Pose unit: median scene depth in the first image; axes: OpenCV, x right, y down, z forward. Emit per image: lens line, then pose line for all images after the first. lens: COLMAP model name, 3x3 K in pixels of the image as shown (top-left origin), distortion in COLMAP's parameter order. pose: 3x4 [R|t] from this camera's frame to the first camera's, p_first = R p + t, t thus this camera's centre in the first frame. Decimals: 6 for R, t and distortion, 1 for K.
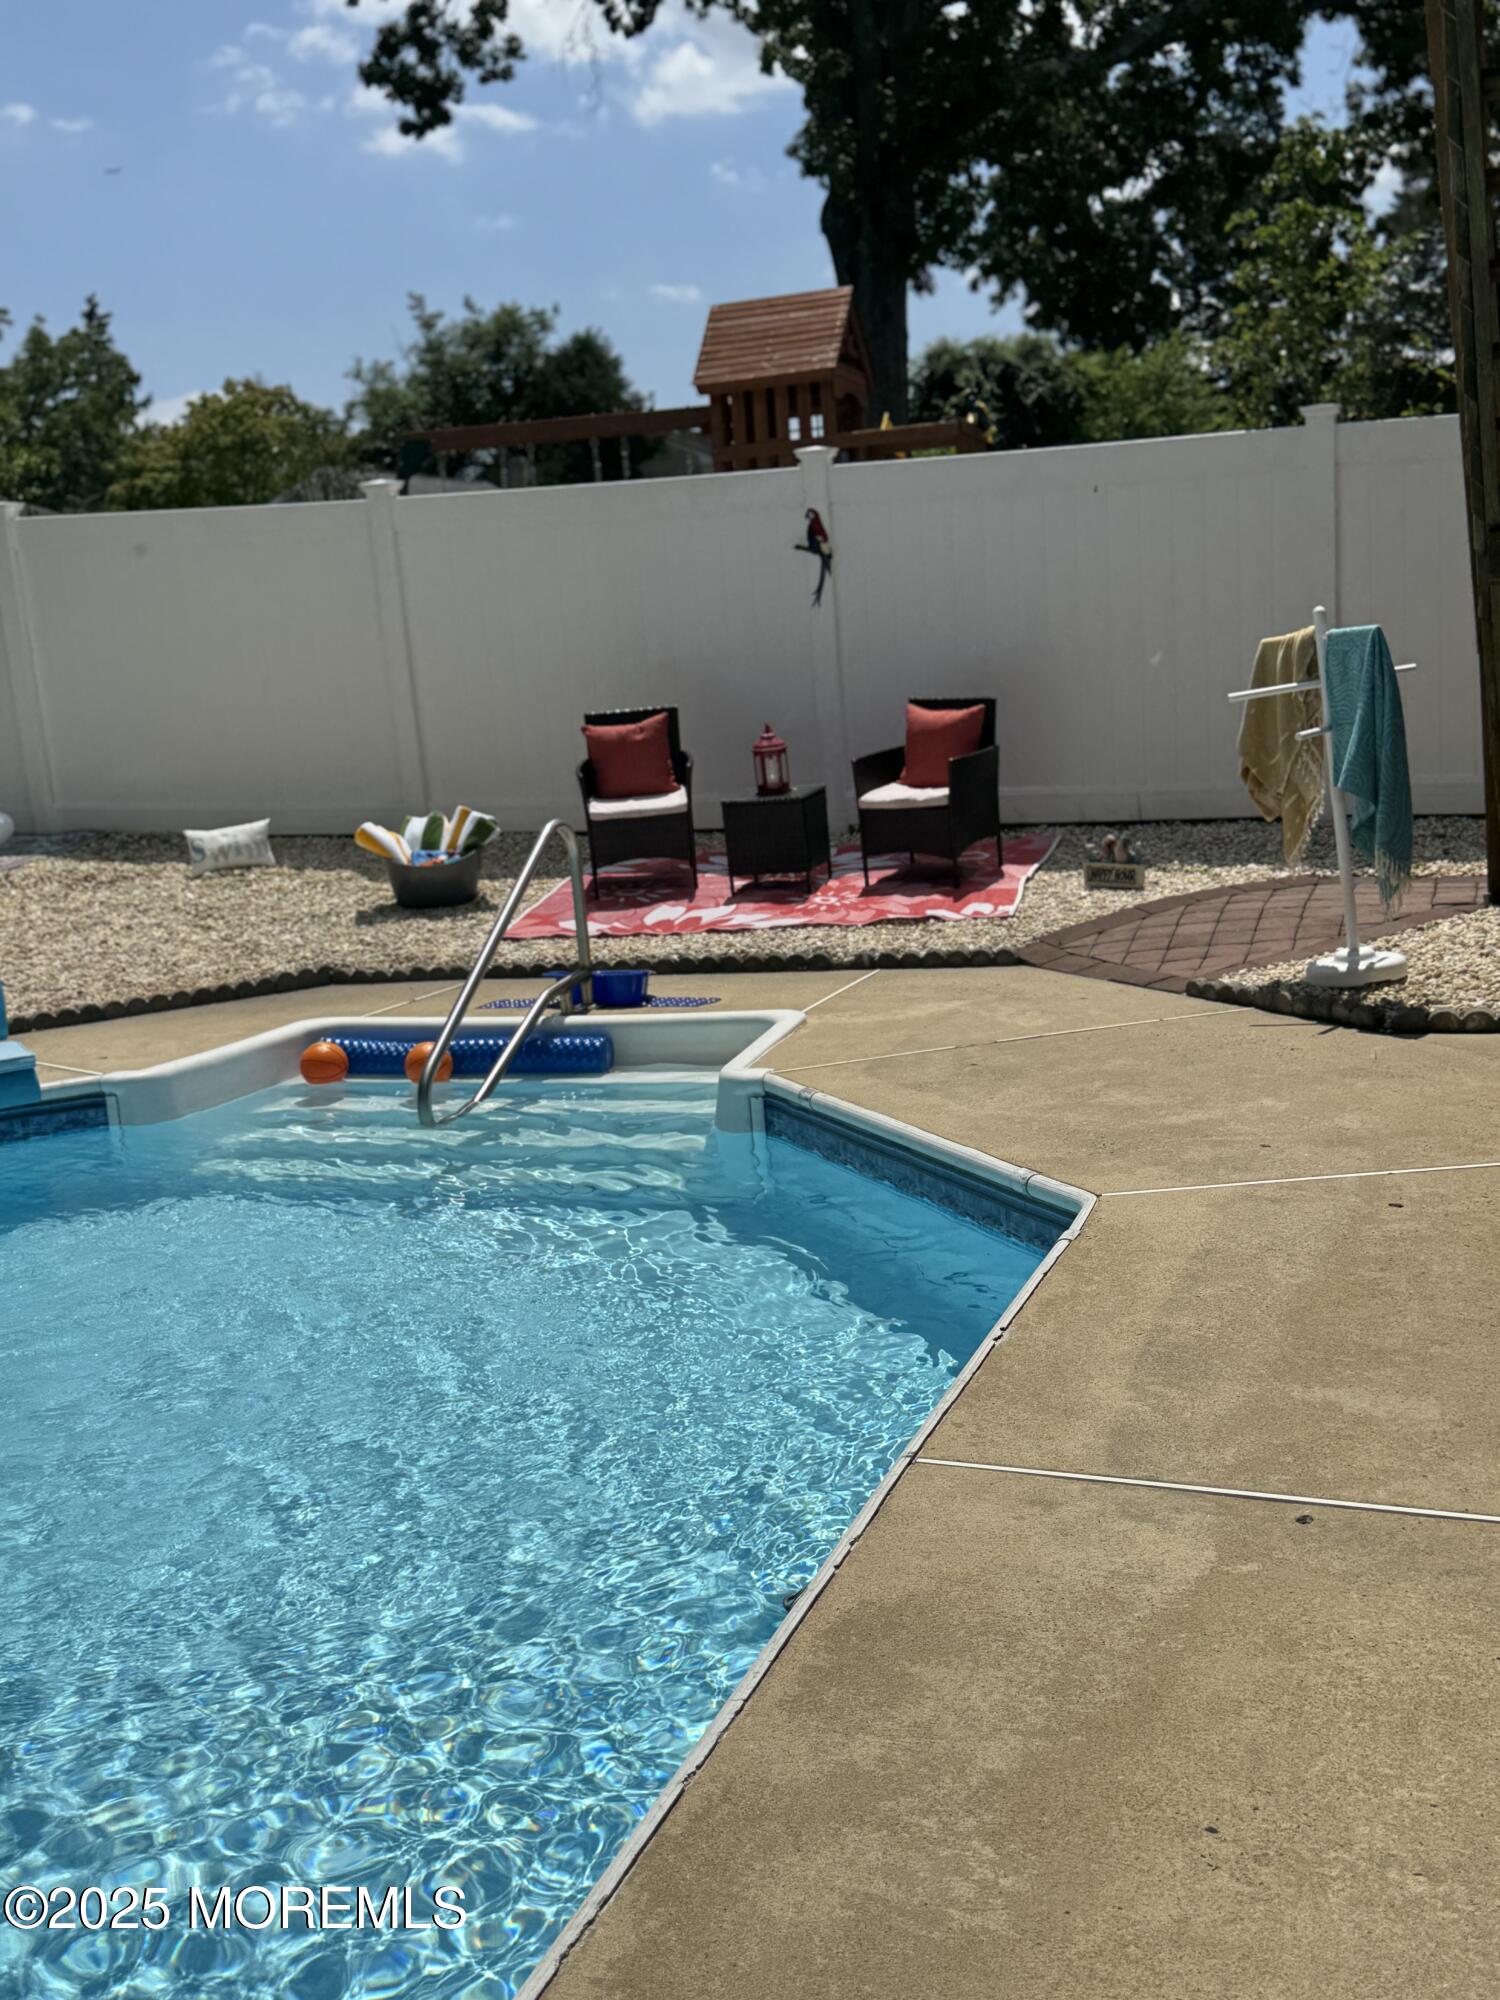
lens RADIAL K [[2121.2, 0, 750.0], [0, 2121.2, 1000.0], [0, 0, 1]] dist [-0.000011, -0.010680]
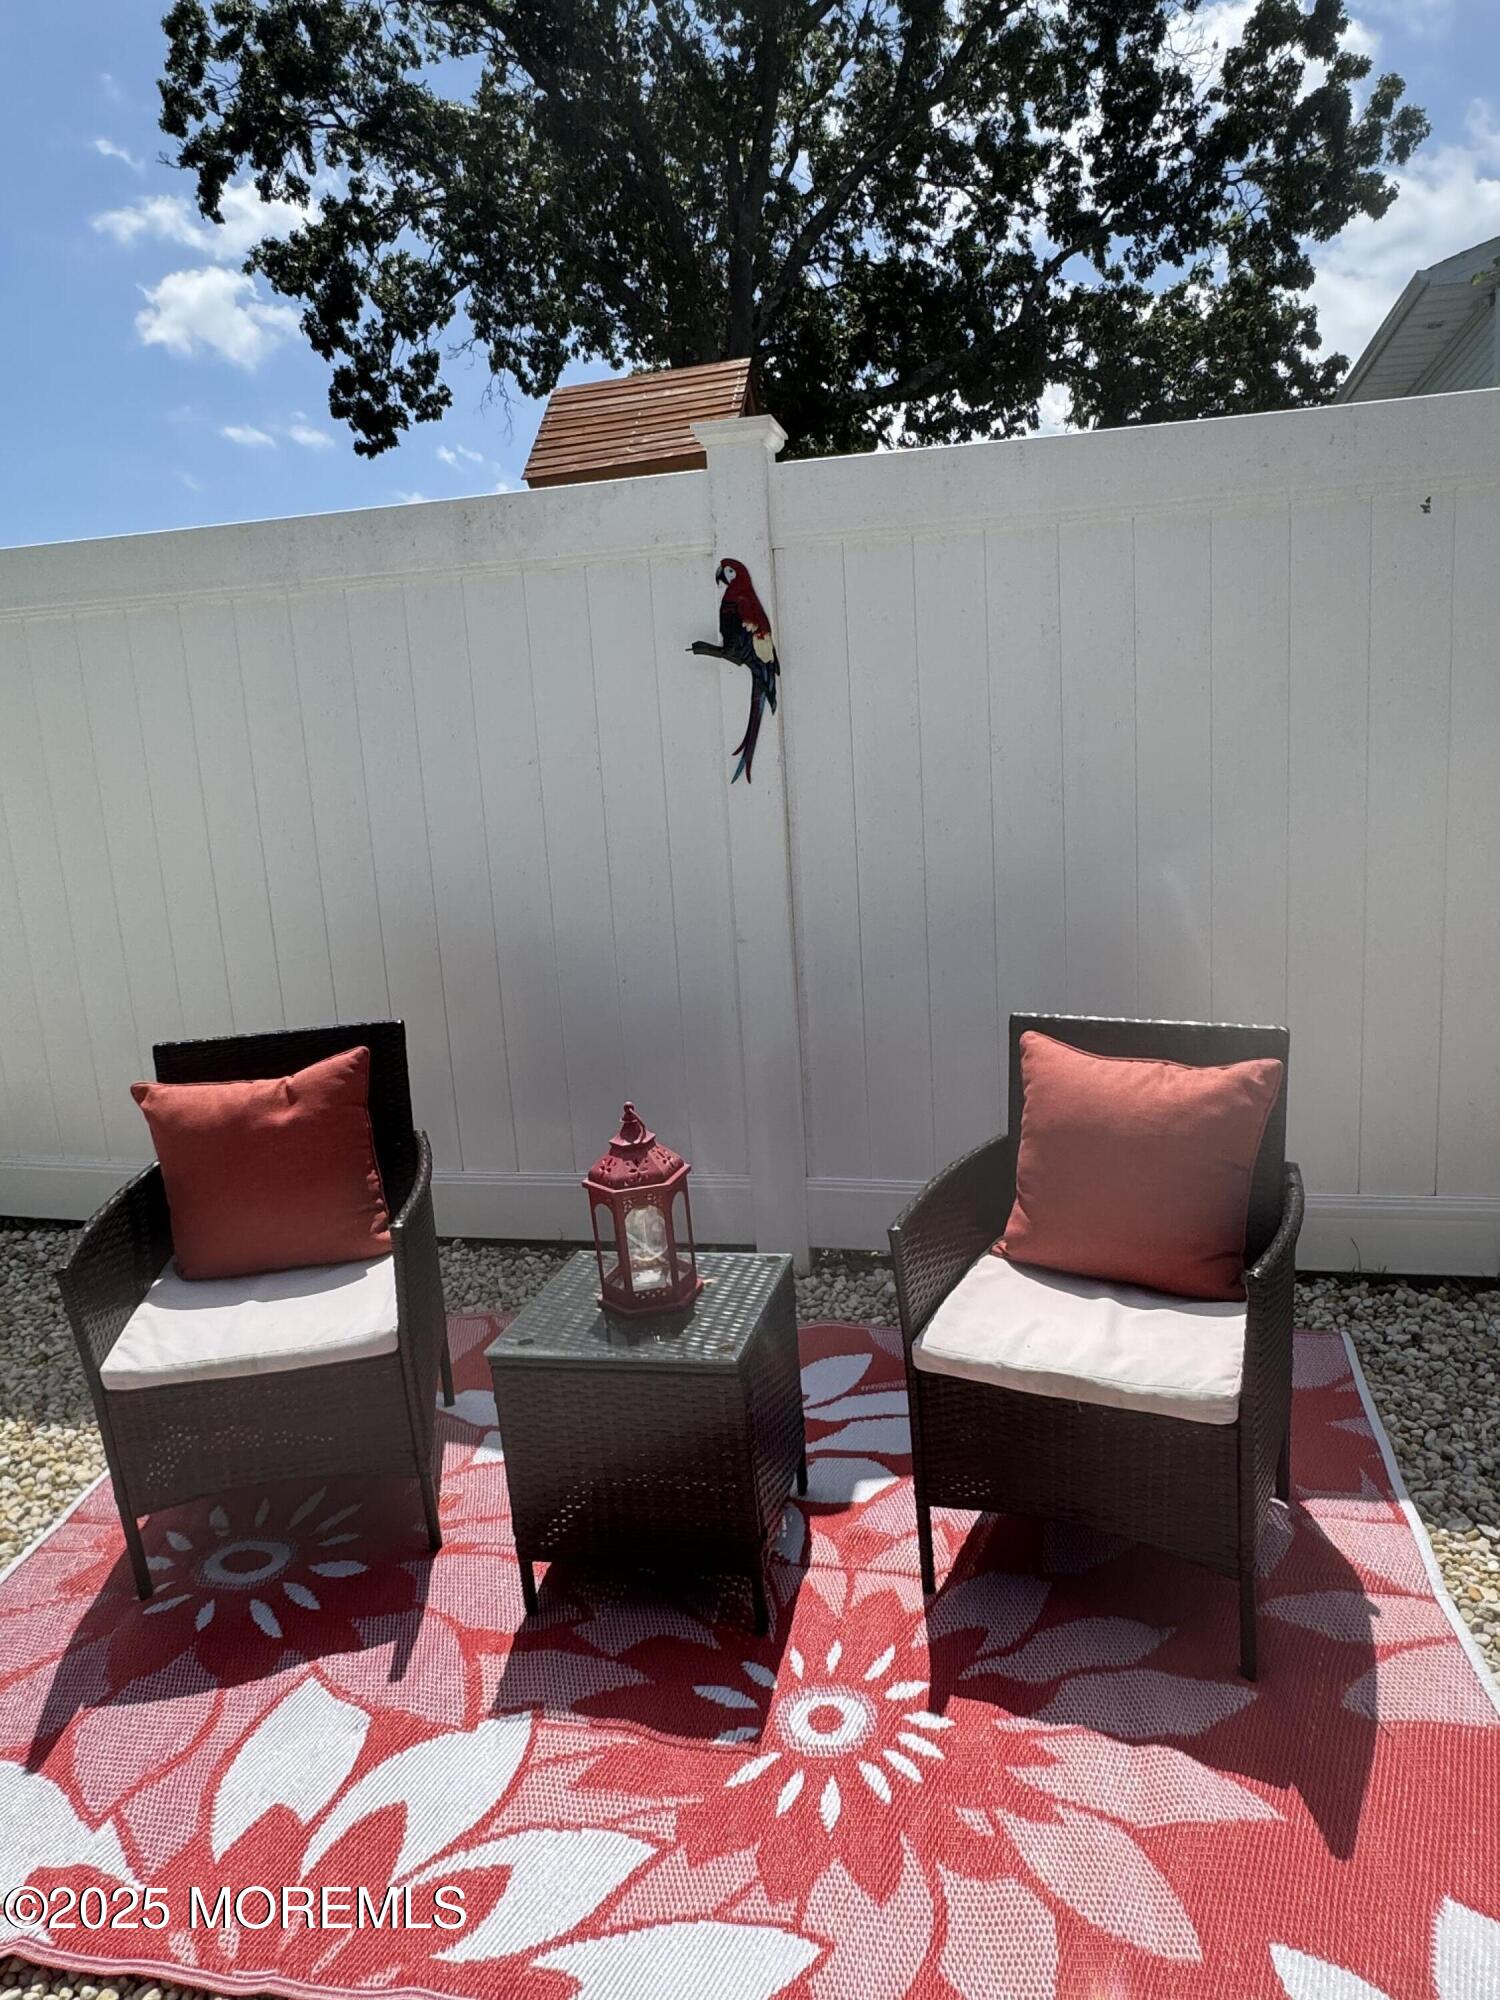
lens RADIAL K [[1285.7, 0, 750.0], [0, 1285.7, 1000.0], [0, 0, 1]] dist [0.002214, 0.000197]
pose [[0.995804, -0.004908, 0.091385, 0.007862], [0.008616, 0.999153, -0.040226, -0.128696], [-0.091111, 0.040844, 0.995003, 0.735081]]
